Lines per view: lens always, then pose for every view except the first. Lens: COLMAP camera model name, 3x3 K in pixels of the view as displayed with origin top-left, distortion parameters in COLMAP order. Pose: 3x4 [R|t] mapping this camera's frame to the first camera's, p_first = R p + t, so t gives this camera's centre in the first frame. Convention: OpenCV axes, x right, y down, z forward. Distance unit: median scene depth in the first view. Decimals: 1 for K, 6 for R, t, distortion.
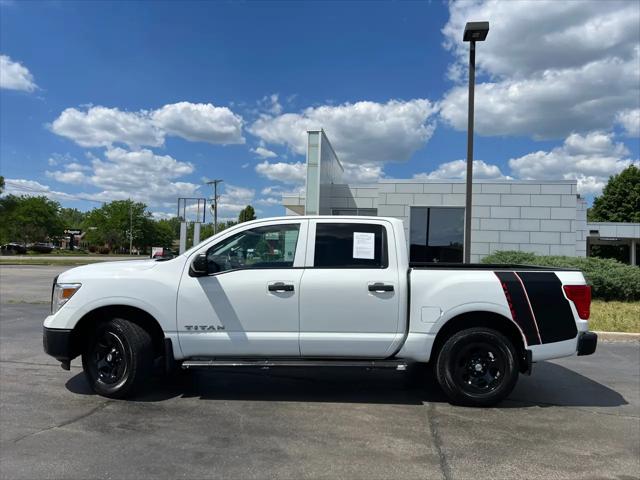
lens RADIAL K [[480.9, 0, 319.5], [0, 480.9, 253.8], [0, 0, 1]] dist [0.052403, -0.058572]
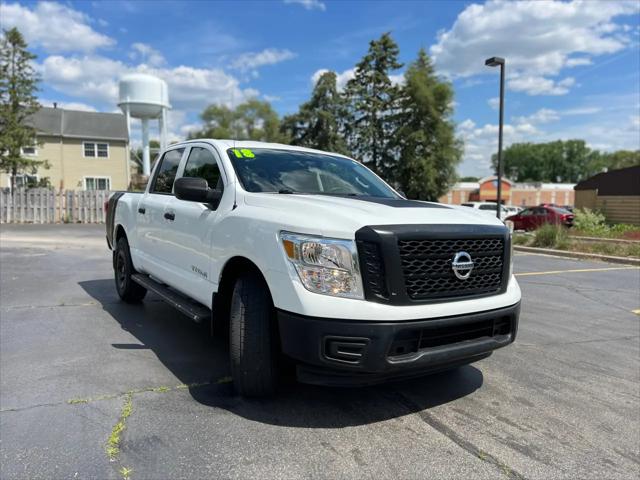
lens RADIAL K [[480.9, 0, 322.7], [0, 480.9, 244.2], [0, 0, 1]] dist [0.052403, -0.058572]
pose [[-0.545804, -0.113442, 0.830198, -1.002869], [-0.039401, 0.993172, 0.109807, 0.004962], [-0.836986, 0.027223, -0.546547, 1.650245]]
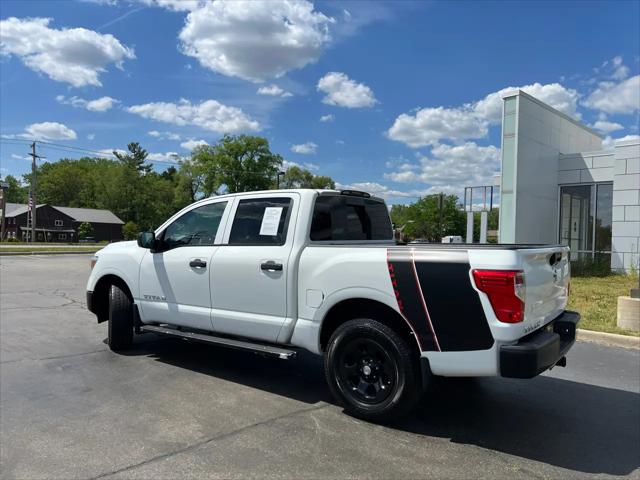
lens RADIAL K [[480.9, 0, 316.4], [0, 480.9, 243.4], [0, 0, 1]] dist [0.052403, -0.058572]
pose [[0.790187, -0.005059, -0.612845, 0.744461], [0.002696, 0.999985, -0.004779, 0.031074], [0.612860, 0.002124, 0.790188, 0.324321]]
